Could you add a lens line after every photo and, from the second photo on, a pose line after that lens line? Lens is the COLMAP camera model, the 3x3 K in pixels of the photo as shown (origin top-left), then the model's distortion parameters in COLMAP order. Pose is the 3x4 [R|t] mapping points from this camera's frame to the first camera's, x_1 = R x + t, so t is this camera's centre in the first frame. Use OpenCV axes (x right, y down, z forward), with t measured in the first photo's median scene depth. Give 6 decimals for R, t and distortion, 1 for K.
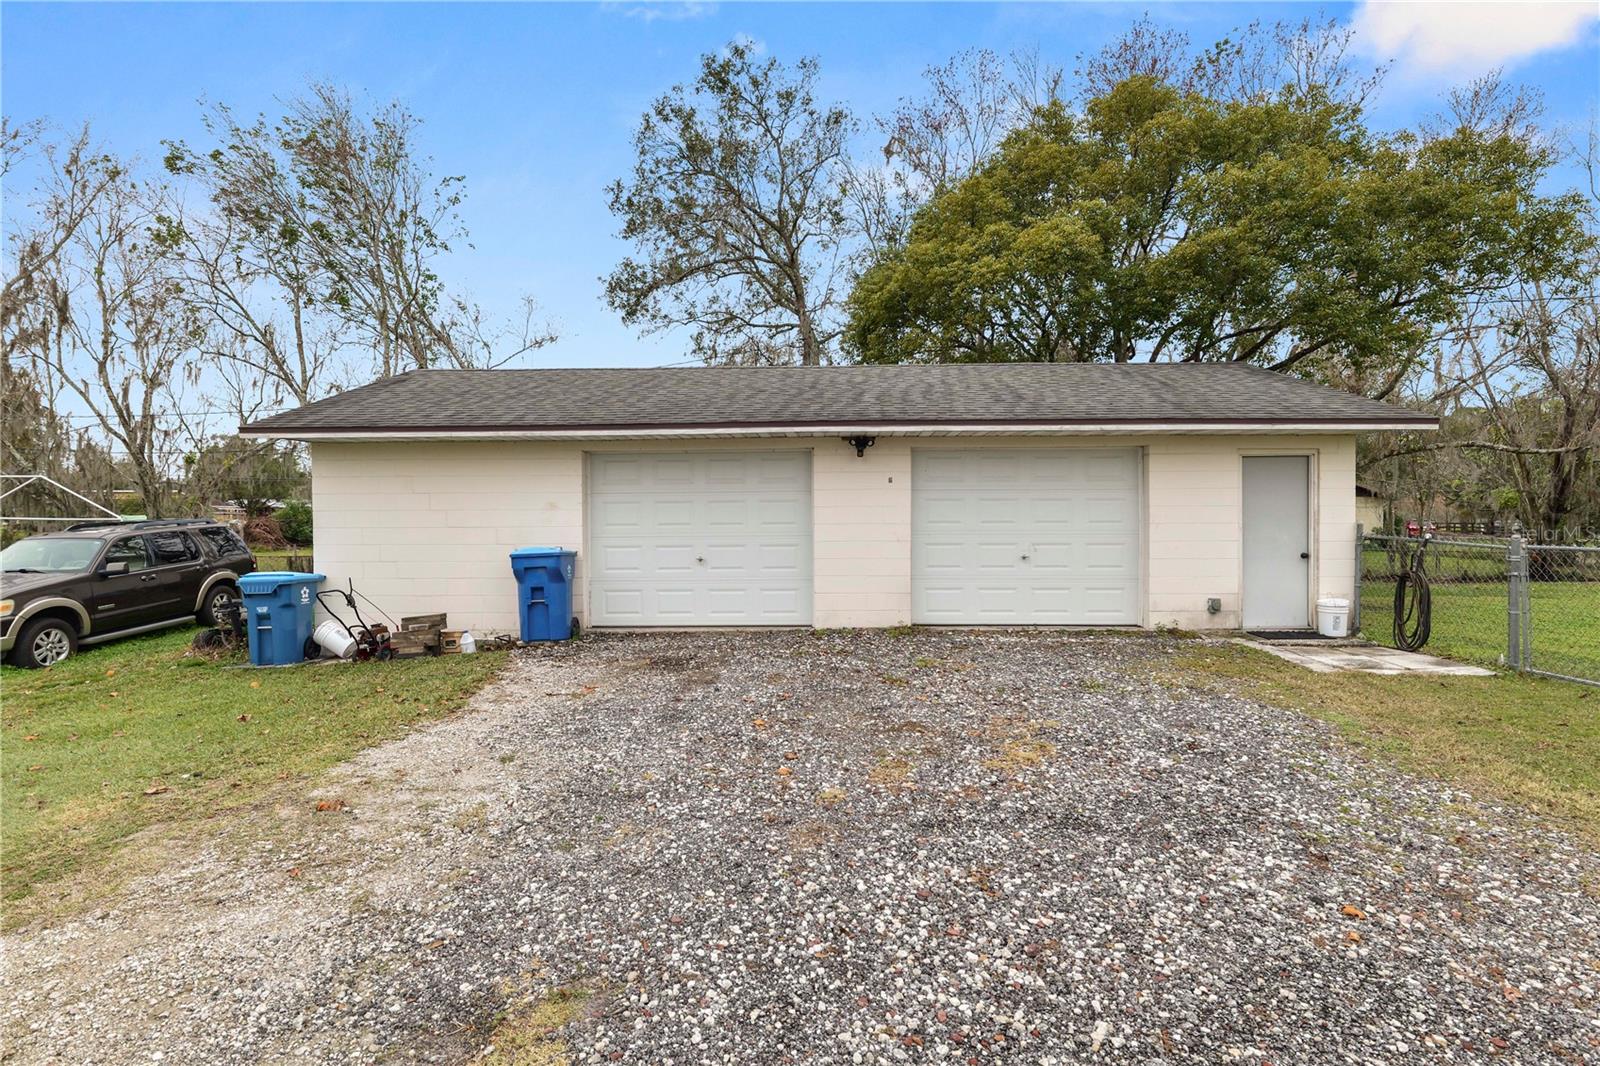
lens RADIAL K [[814.5, 0, 800.0], [0, 814.5, 533.0], [0, 0, 1]] dist [0.005282, -0.000527]
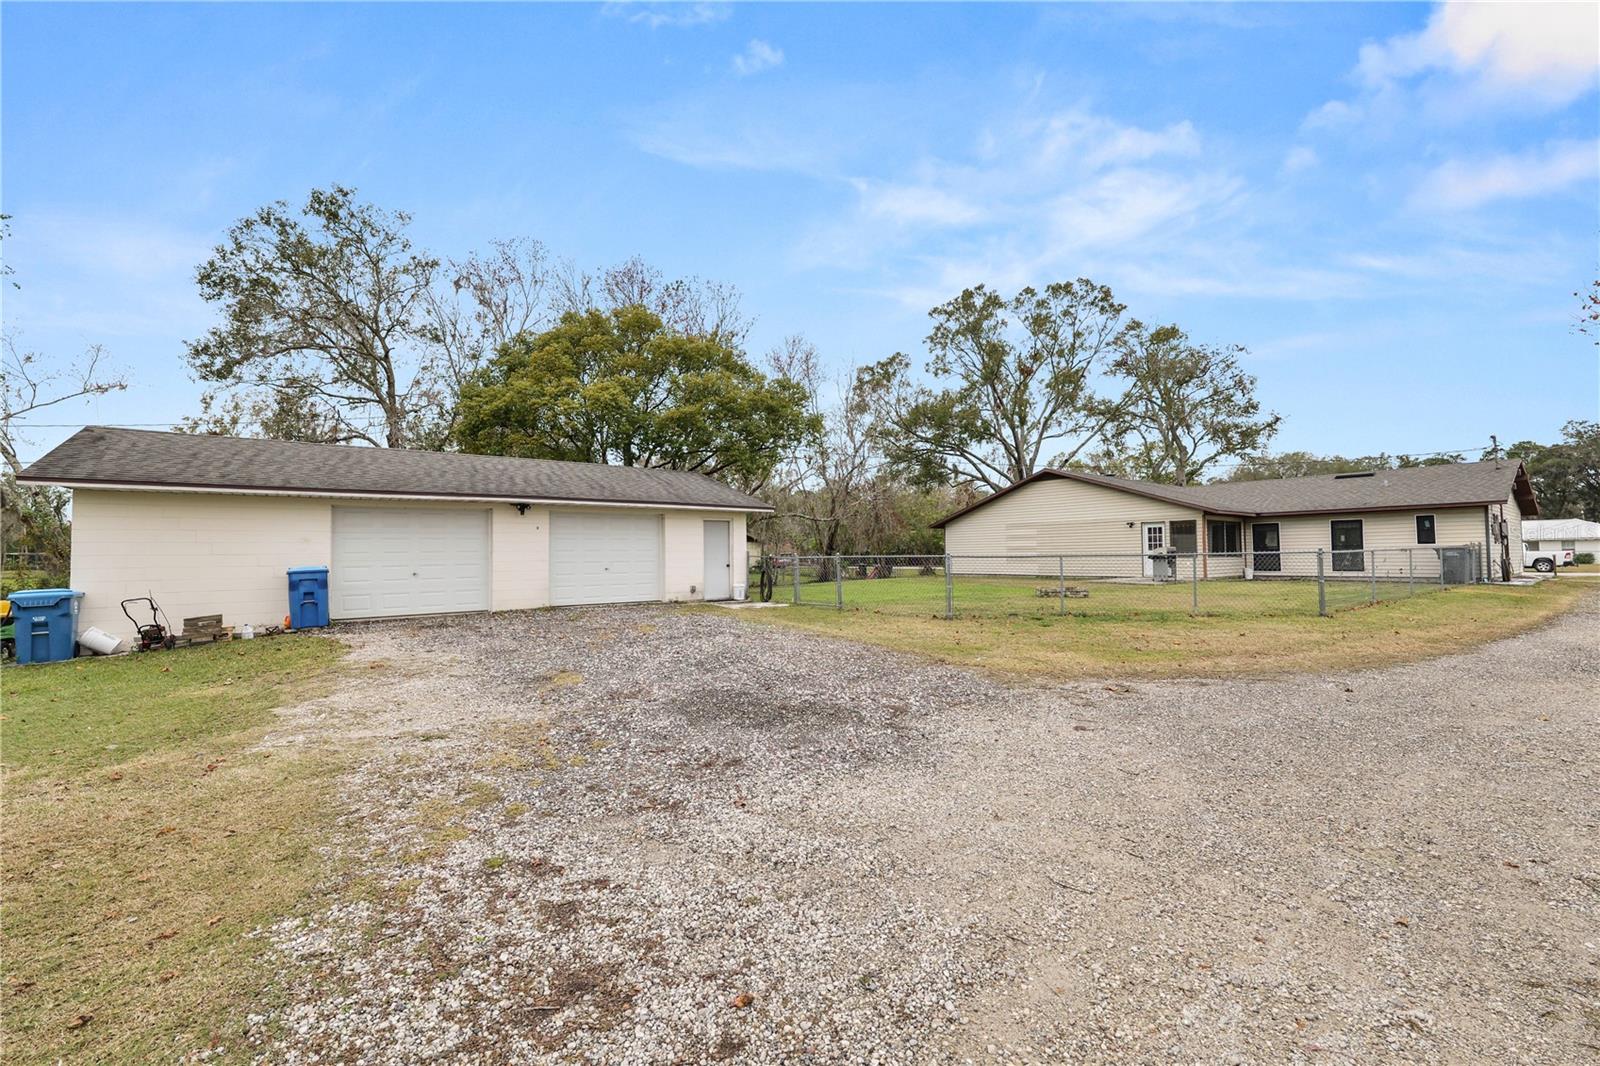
lens RADIAL K [[651.5, 0, 801.7], [0, 651.5, 527.9], [0, 0, 1]] dist [-0.010282, 0.000358]
pose [[0.777548, 0.020775, 0.628480, -0.345910], [0.021179, 0.998022, -0.059193, 0.034655], [-0.628466, 0.059336, 0.775570, -0.513682]]
